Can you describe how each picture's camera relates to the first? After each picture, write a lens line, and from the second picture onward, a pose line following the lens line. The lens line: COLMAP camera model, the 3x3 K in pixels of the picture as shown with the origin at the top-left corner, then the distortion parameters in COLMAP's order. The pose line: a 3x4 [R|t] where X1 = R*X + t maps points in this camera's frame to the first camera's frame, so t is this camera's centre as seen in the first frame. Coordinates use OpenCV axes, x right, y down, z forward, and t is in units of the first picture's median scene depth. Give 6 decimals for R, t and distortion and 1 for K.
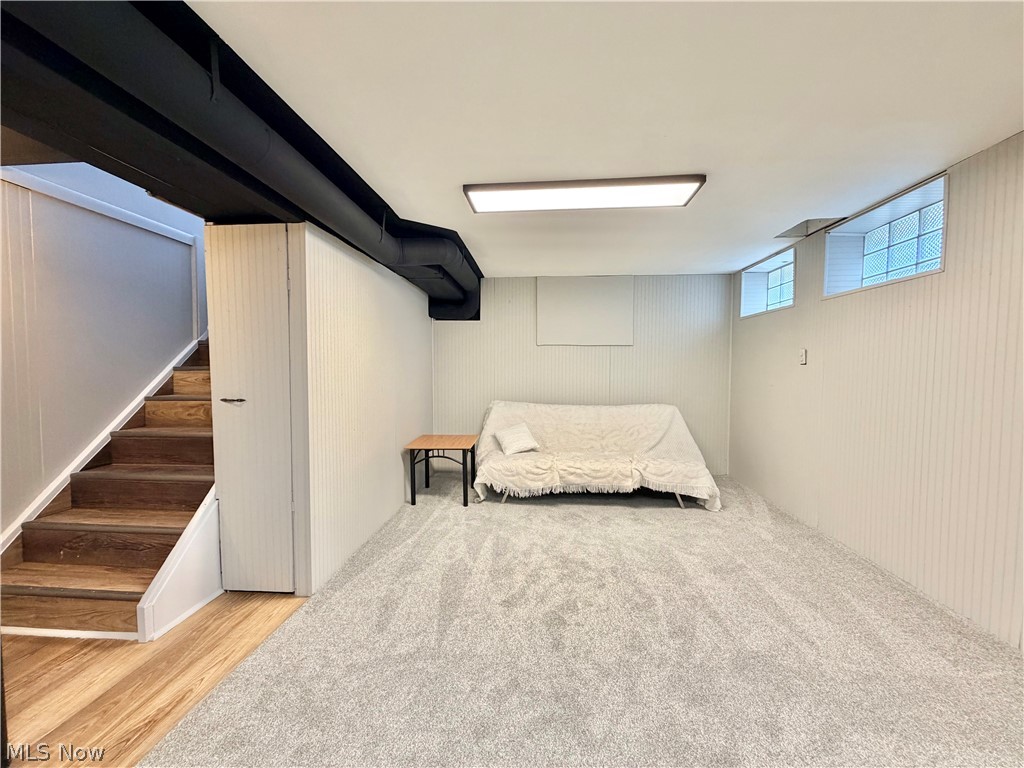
lens RADIAL K [[406.8, 0, 508.6], [0, 406.8, 384.8], [0, 0, 1]] dist [0.000489, 0.000081]
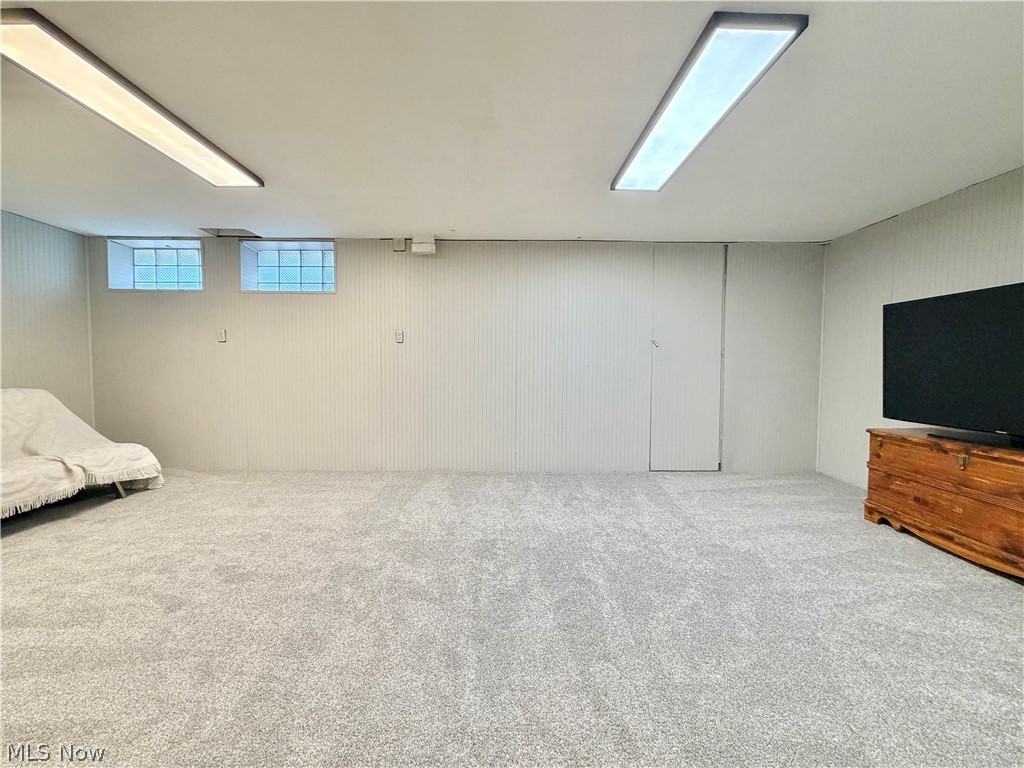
lens RADIAL K [[406.8, 0, 510.0], [0, 406.8, 382.4], [0, 0, 1]] dist [0.000489, 0.000081]
pose [[-0.094948, -0.035707, 0.994842, -0.614680], [0.038274, 0.998487, 0.039490, 0.059682], [-0.994746, 0.041827, -0.093438, 0.280810]]
